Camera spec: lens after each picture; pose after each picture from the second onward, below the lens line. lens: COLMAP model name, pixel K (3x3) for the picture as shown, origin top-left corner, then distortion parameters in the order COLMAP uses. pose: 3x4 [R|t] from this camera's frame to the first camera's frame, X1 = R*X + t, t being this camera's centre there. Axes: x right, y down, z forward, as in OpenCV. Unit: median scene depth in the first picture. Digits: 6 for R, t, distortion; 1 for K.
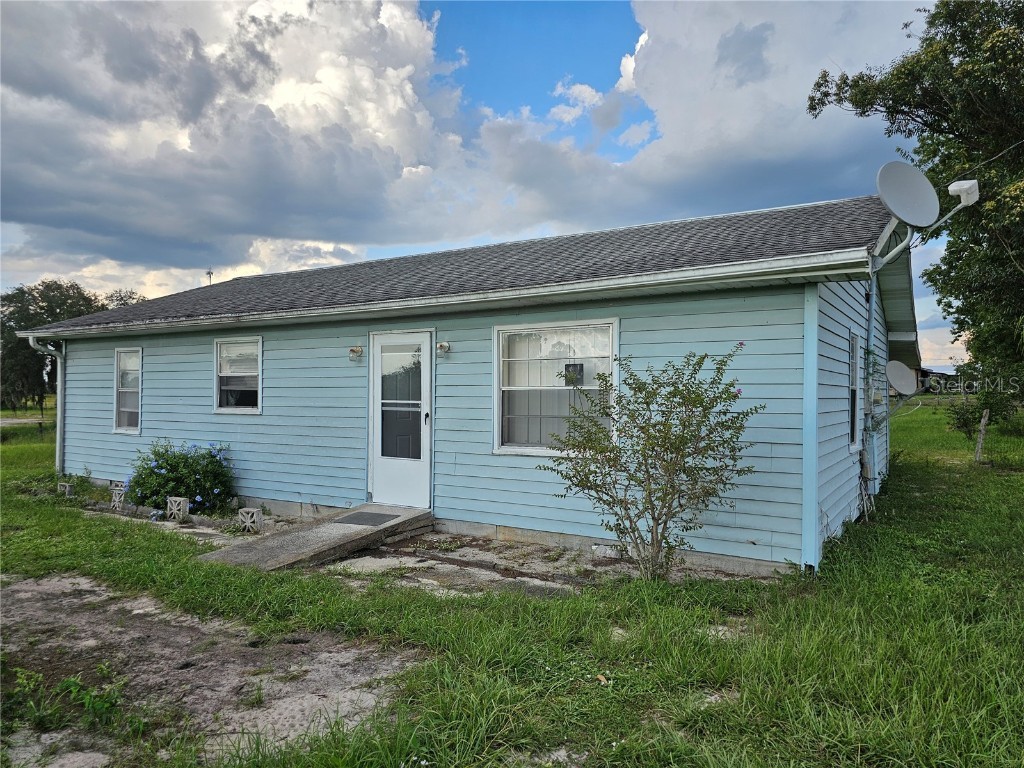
lens RADIAL K [[700.3, 0, 517.1], [0, 700.3, 385.7], [0, 0, 1]] dist [0.040681, -0.040044]
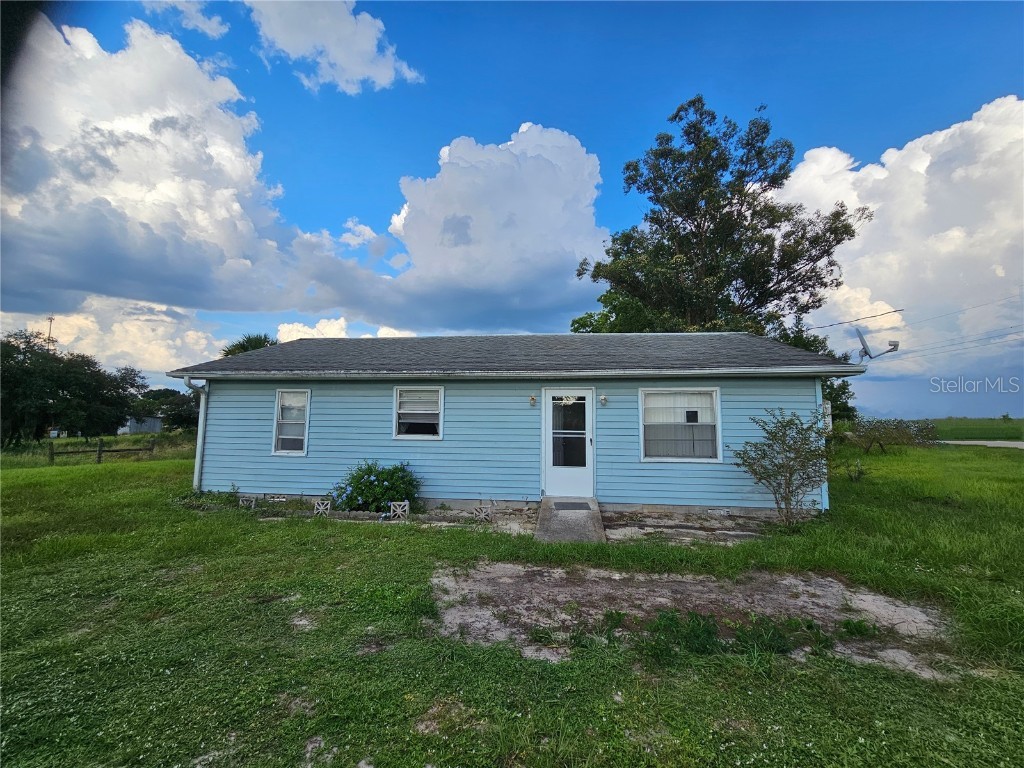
lens RADIAL K [[427.0, 0, 508.3], [0, 427.0, 383.8], [0, 0, 1]] dist [-0.003354, -0.000581]
pose [[0.905036, 0.040154, 0.423435, -0.599139], [-0.009533, 0.997199, -0.074189, -0.010251], [-0.425228, 0.063107, 0.902883, 0.135814]]
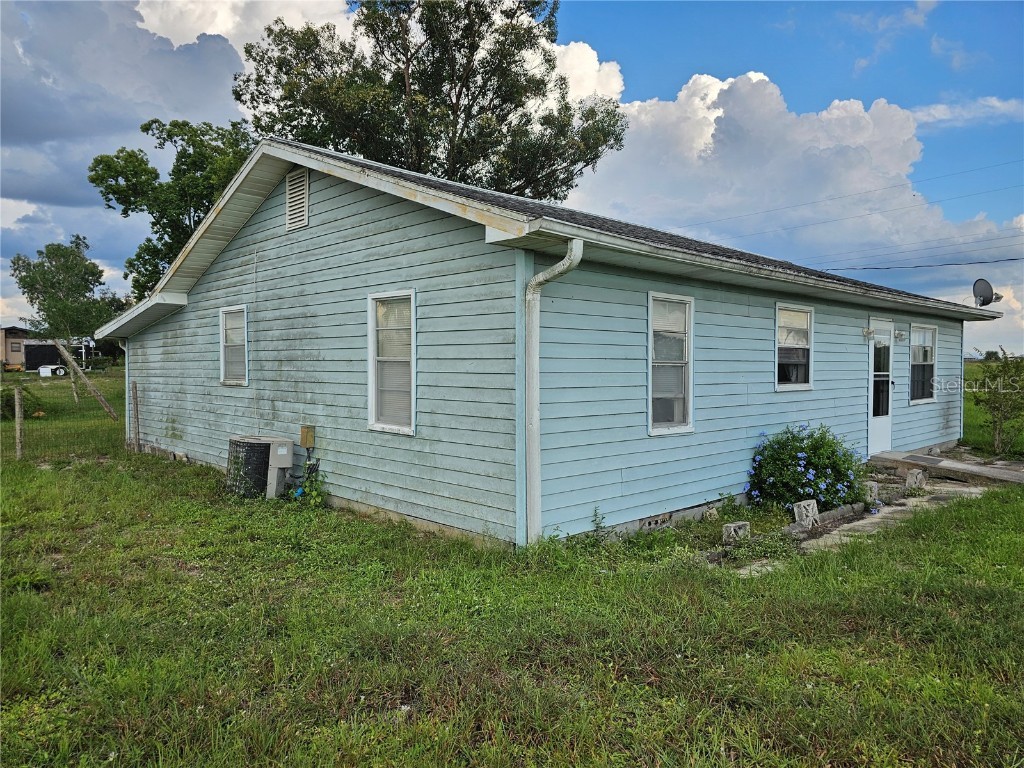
lens RADIAL K [[700.3, 0, 513.3], [0, 700.3, 382.0], [0, 0, 1]] dist [0.040681, -0.040044]
pose [[0.251732, -0.029420, 0.967350, -1.346019], [-0.015301, 0.999292, 0.034373, 0.003925], [-0.967676, -0.023454, 0.251104, 1.116819]]
